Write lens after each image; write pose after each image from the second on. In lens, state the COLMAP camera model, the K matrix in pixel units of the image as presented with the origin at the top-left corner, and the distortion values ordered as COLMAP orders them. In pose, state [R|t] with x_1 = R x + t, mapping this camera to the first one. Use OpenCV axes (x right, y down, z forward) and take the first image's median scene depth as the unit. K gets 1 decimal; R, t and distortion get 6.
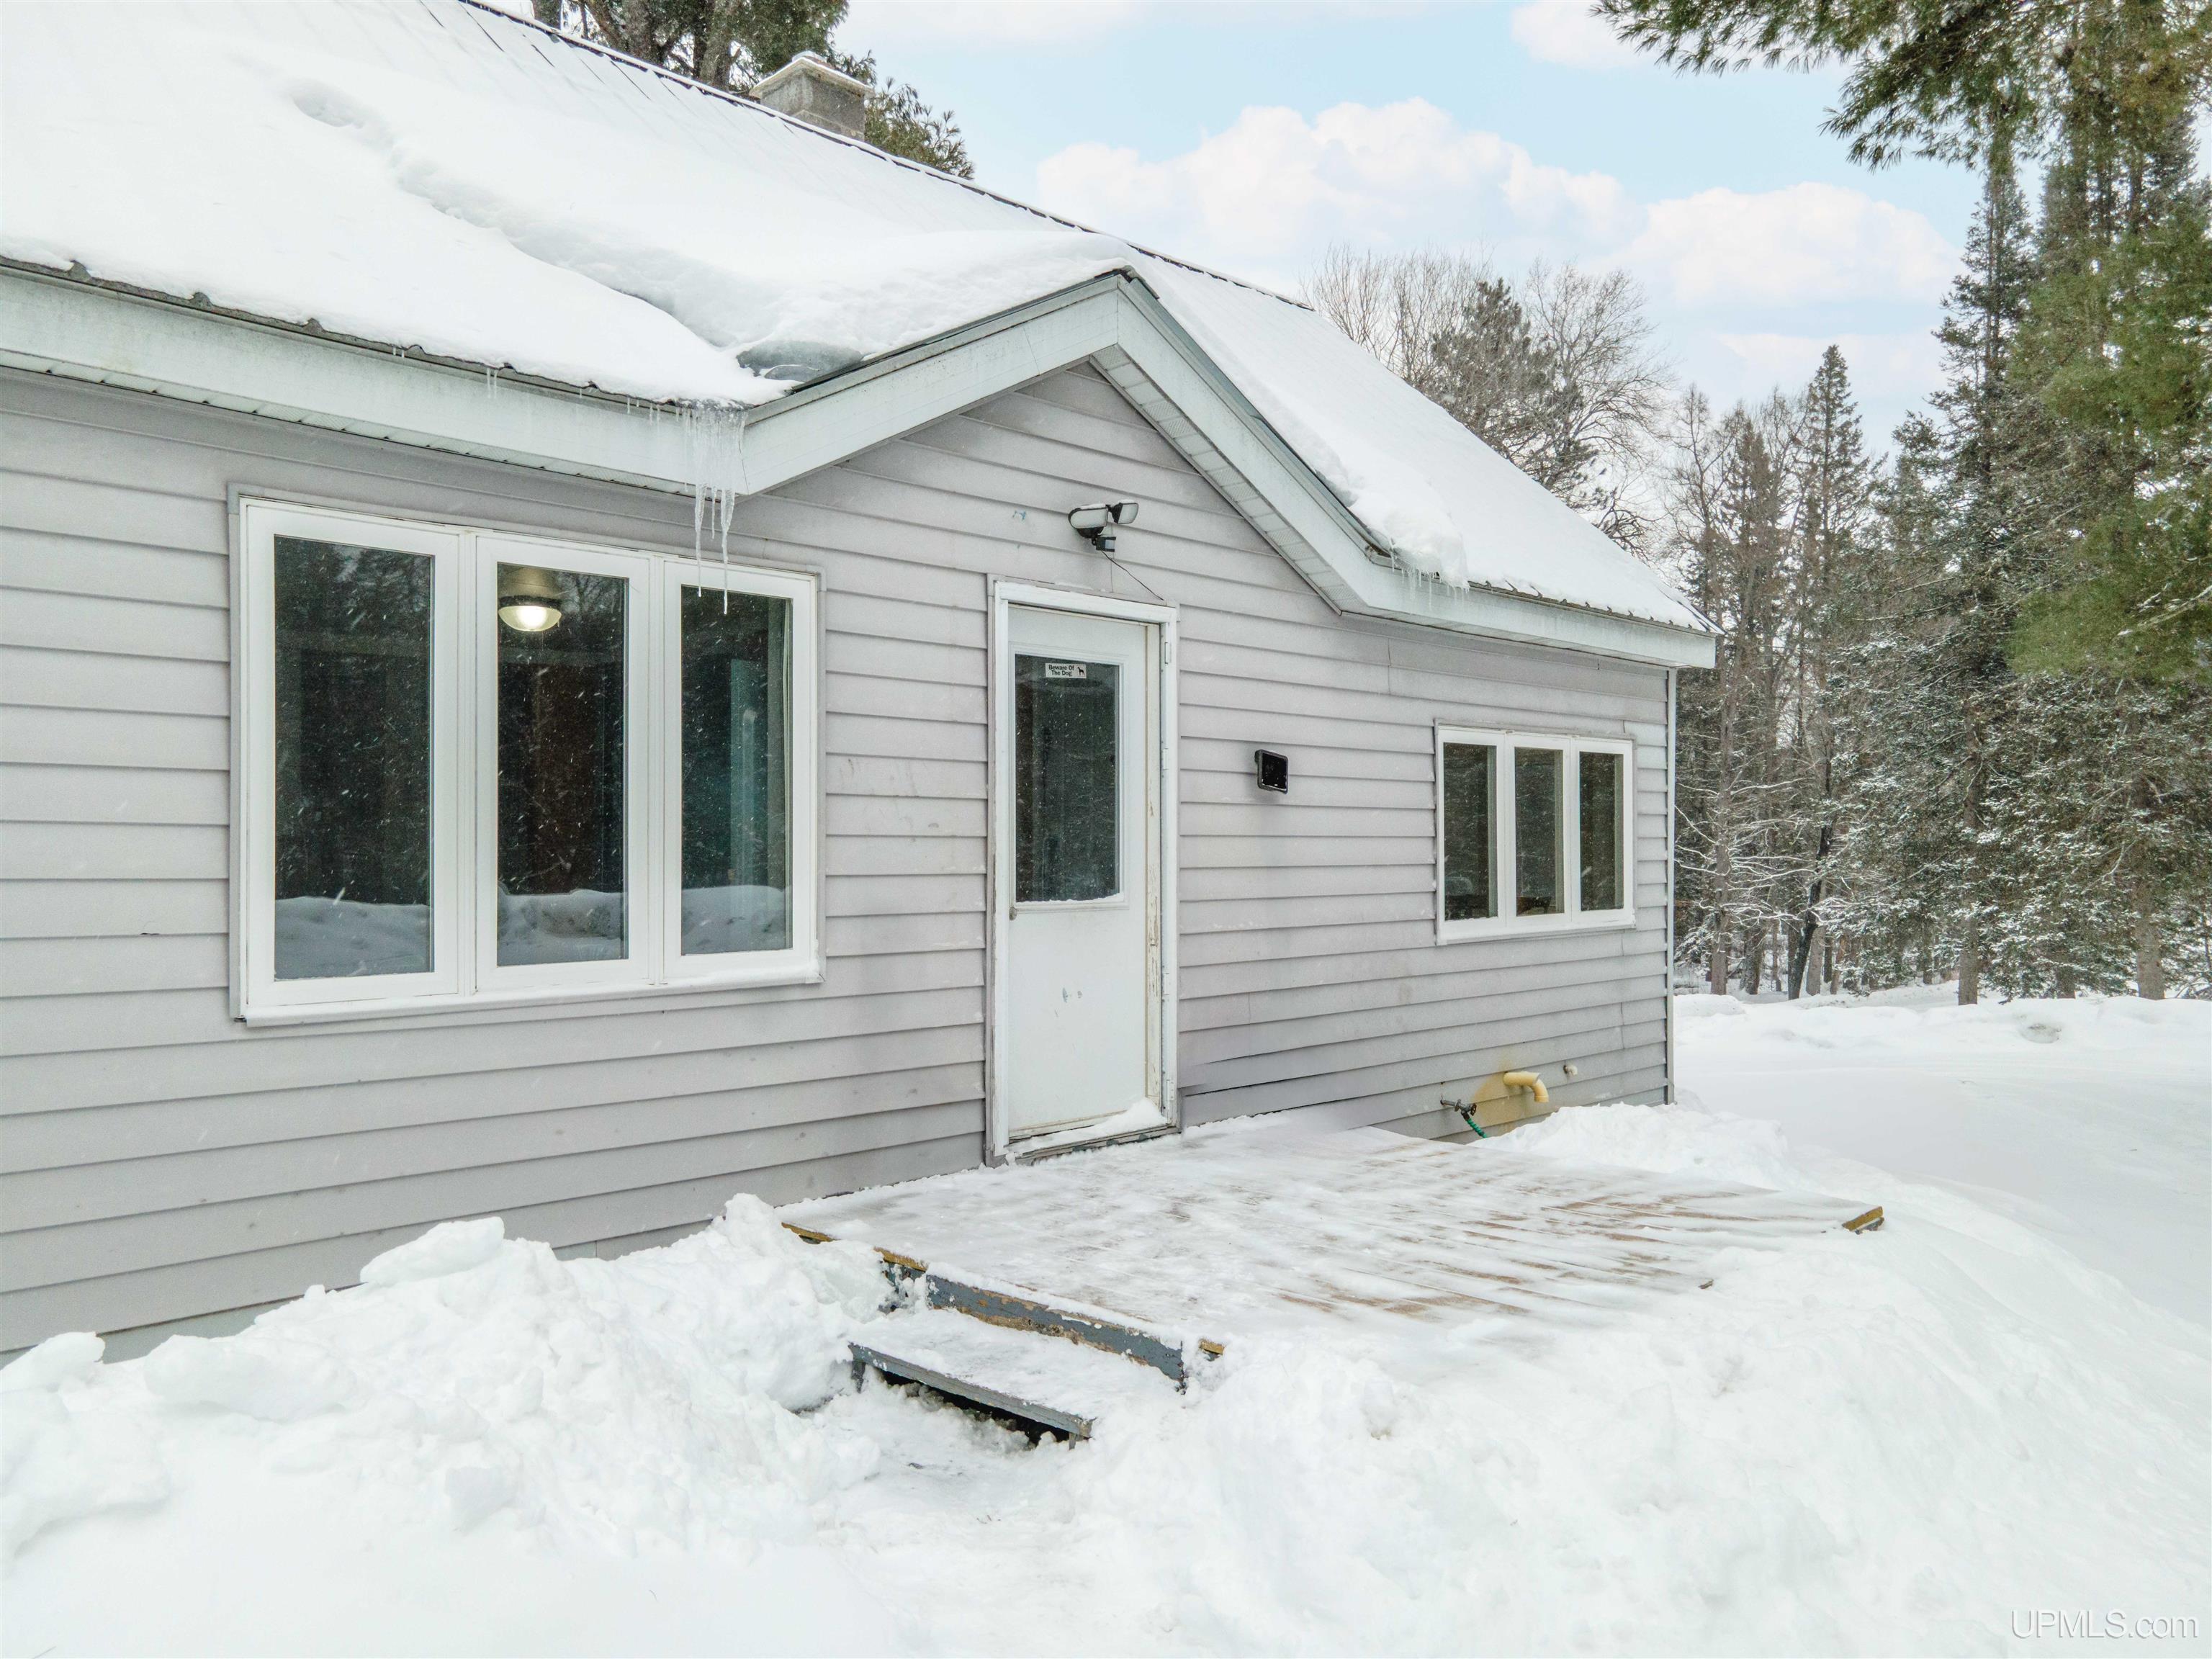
lens RADIAL K [[1675.9, 0, 1092.1], [0, 1675.9, 827.8], [0, 0, 1]] dist [0.028504, 0.006825]
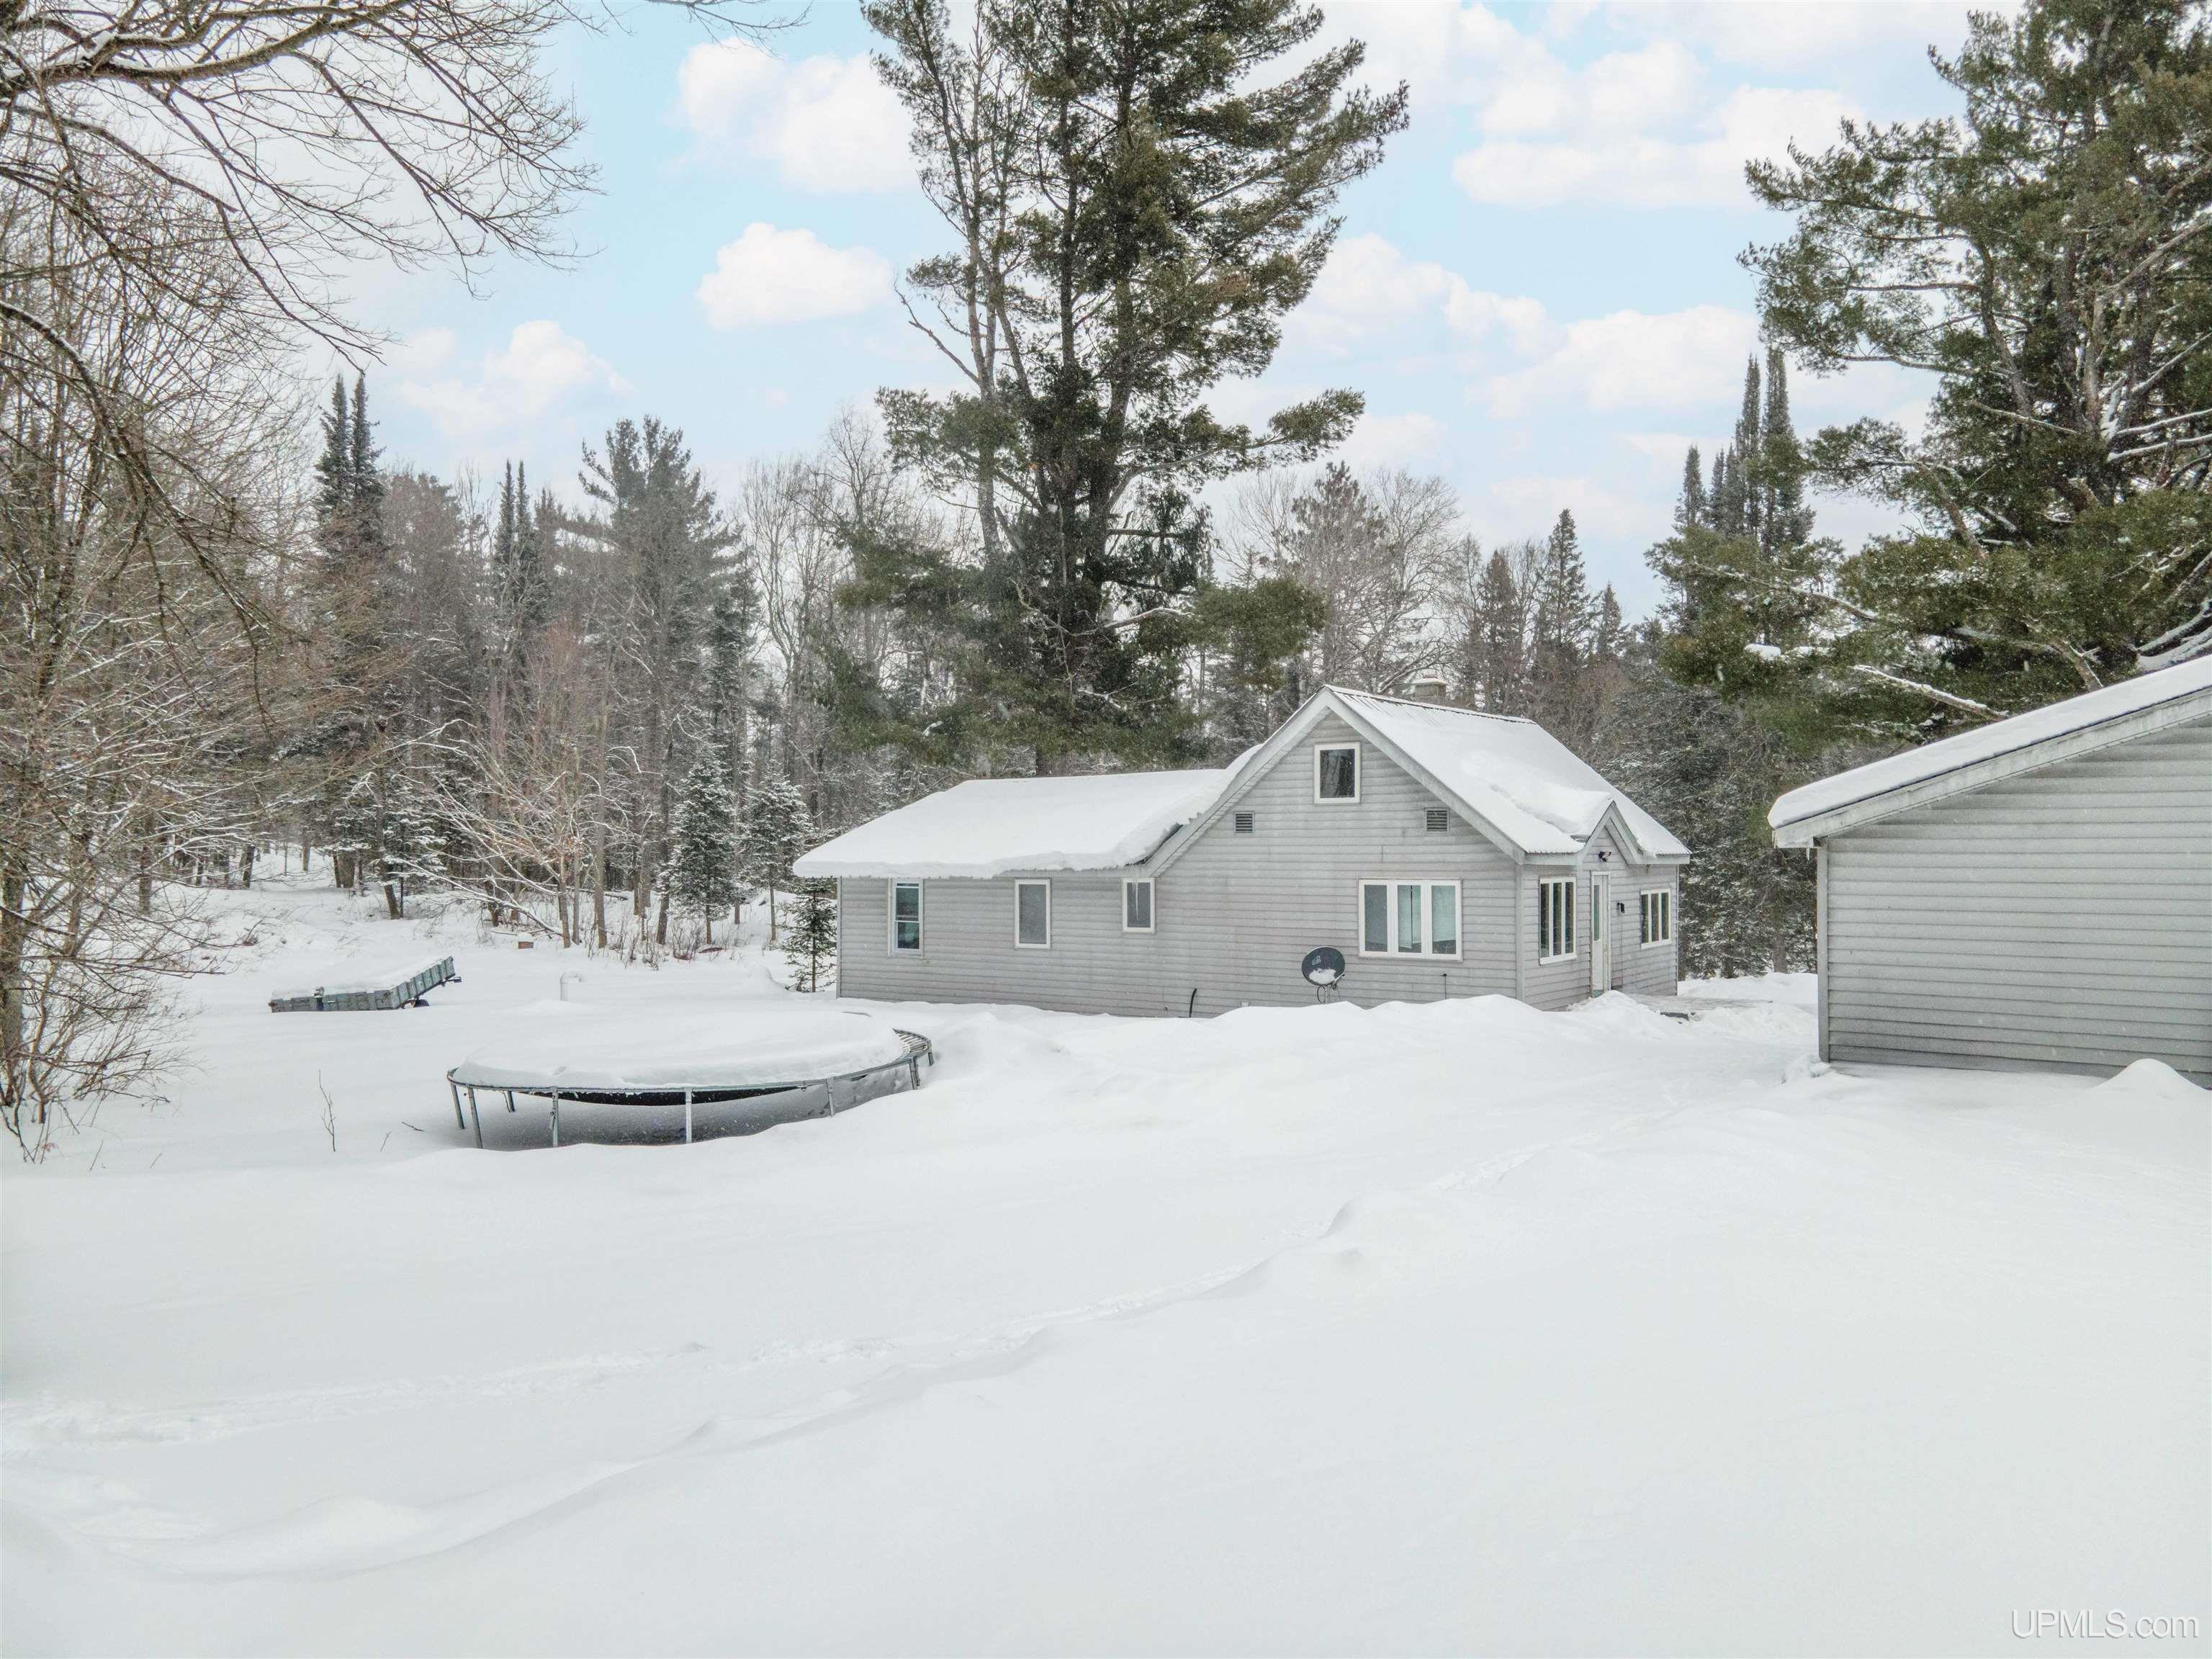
lens RADIAL K [[1675.9, 0, 1092.1], [0, 1675.9, 827.8], [0, 0, 1]] dist [0.028504, 0.006825]
pose [[0.984442, 0.004293, 0.175660, -0.298061], [-0.003147, 0.999972, -0.006797, -0.029322], [-0.175684, 0.006138, 0.984427, -0.459122]]
